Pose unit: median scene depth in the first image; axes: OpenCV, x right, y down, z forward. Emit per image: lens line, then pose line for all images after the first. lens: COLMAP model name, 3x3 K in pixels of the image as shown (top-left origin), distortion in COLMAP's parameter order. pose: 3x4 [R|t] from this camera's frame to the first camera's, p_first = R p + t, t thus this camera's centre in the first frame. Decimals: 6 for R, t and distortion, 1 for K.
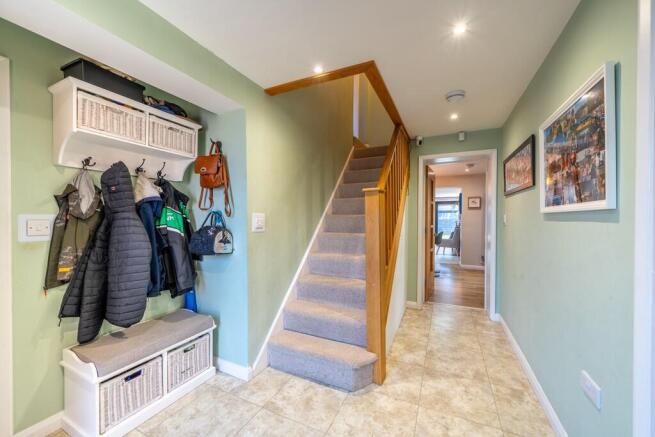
lens RADIAL K [[246.4, 0, 327.5], [0, 246.4, 219.9], [0, 0, 1]] dist [0.000121, -0.000013]
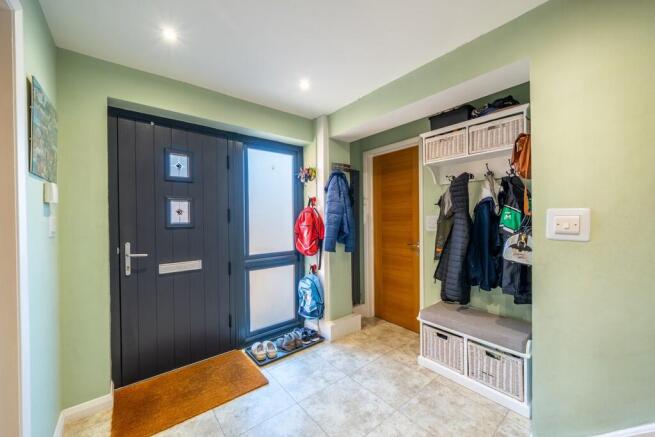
lens RADIAL K [[246.4, 0, 328.4], [0, 246.4, 219.7], [0, 0, 1]] dist [0.000121, -0.000013]
pose [[-0.407602, 0.007634, -0.913128, 0.587746], [0.002632, 0.999971, 0.007185, -0.006857], [0.913156, 0.000526, -0.407611, 0.854710]]
